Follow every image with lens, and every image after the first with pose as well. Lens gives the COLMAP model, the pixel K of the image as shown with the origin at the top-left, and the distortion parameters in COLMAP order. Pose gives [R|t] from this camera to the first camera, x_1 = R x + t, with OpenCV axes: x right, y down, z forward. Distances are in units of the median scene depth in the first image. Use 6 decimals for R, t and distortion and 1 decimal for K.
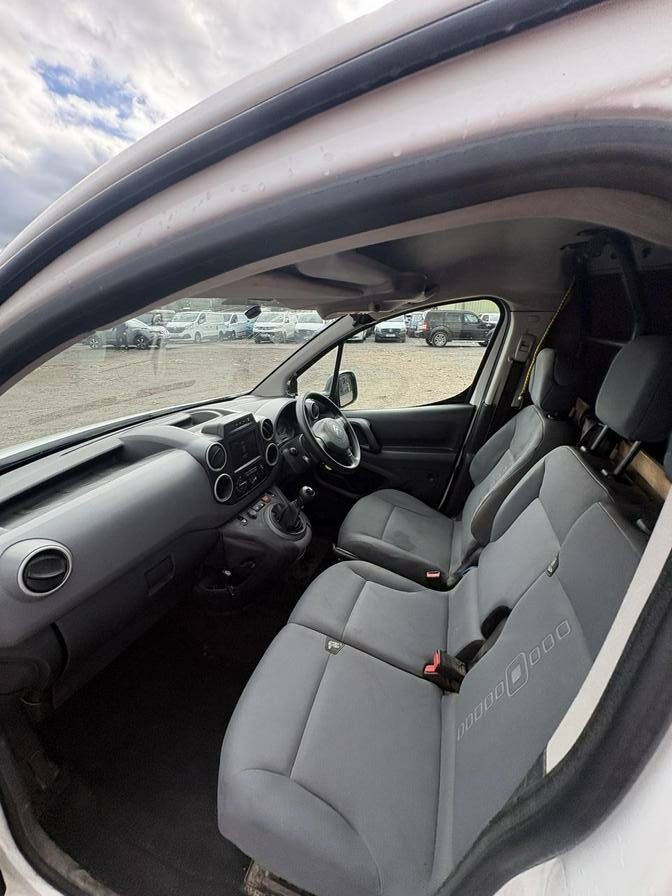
lens RADIAL K [[358.3, 0, 335.1], [0, 358.3, 446.8], [0, 0, 1]] dist [0.000060, 0.000422]
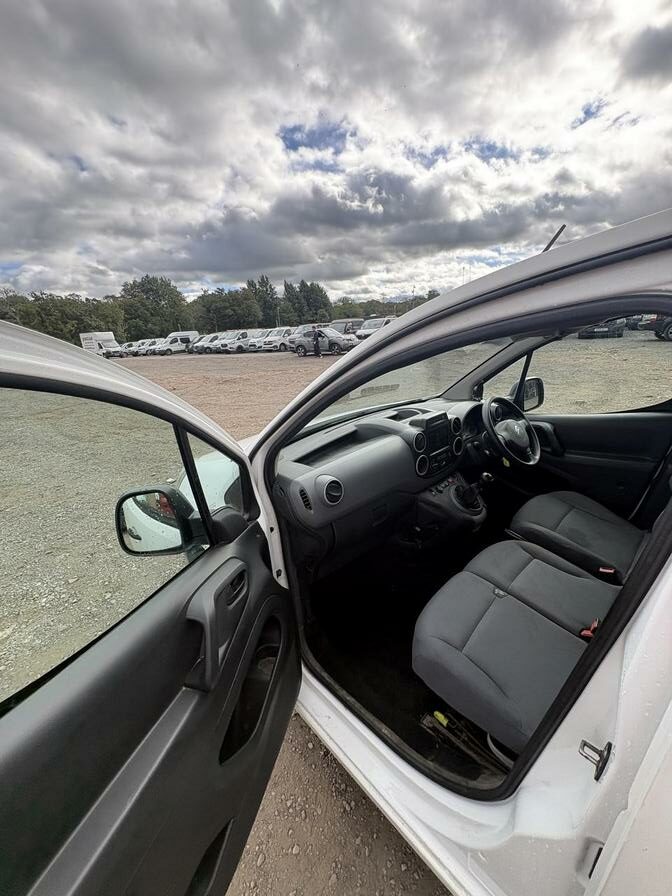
lens RADIAL K [[354.4, 0, 336.3], [0, 354.4, 447.3], [0, 0, 1]] dist [0.008581, -0.000209]
pose [[0.889261, 0.084877, -0.449456, 0.002271], [-0.085959, 0.996135, 0.018040, 0.031925], [0.449250, 0.022593, 0.893120, -0.239080]]
